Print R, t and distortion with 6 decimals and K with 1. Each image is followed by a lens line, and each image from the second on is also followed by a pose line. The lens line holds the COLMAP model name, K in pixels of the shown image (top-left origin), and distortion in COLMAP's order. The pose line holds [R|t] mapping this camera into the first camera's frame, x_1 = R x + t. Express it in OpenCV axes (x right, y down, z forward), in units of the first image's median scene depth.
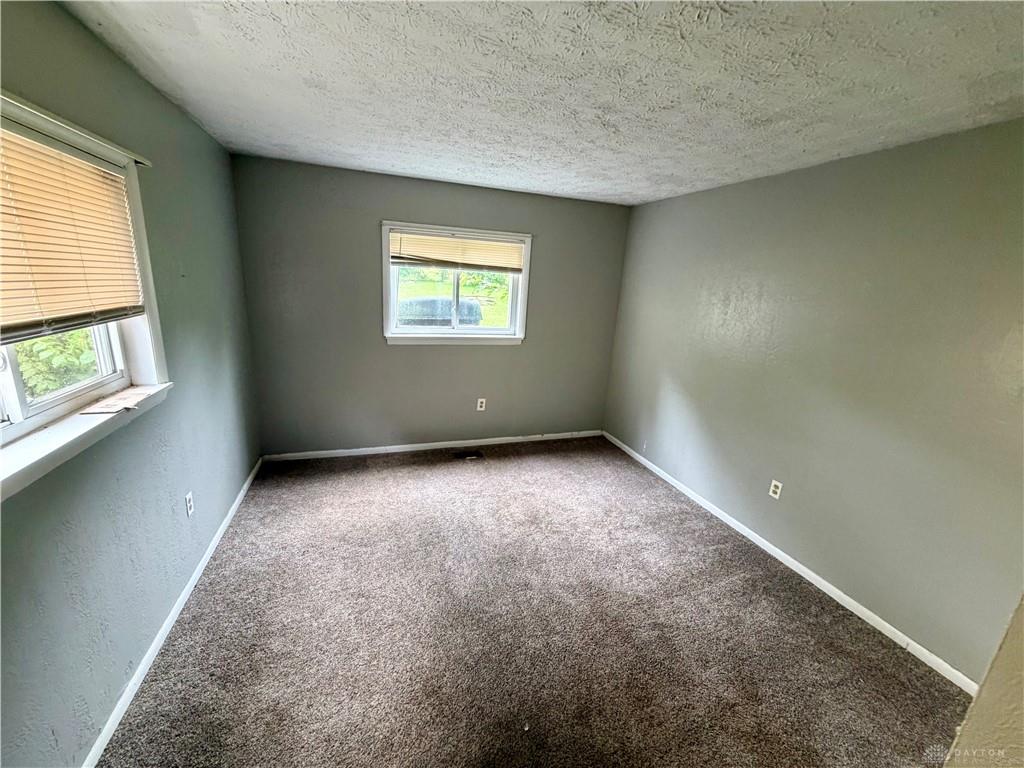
lens RADIAL K [[408.9, 0, 512.8], [0, 408.9, 386.9], [0, 0, 1]] dist [0.001980, 0.000000]
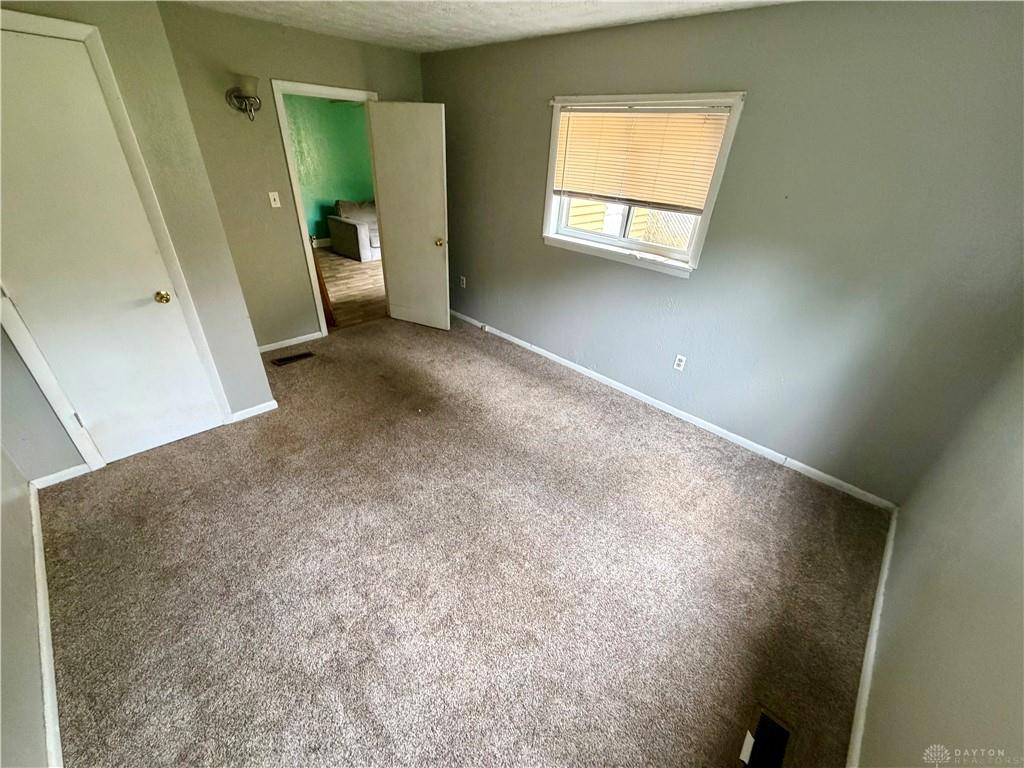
lens RADIAL K [[408.9, 0, 512.0], [0, 408.9, 389.3], [0, 0, 1]] dist [0.001980, 0.000000]
pose [[-0.882862, 0.137905, -0.448929, 0.326411], [-0.220271, 0.722655, 0.655173, -0.395027], [0.414773, 0.677313, -0.607627, 1.482166]]
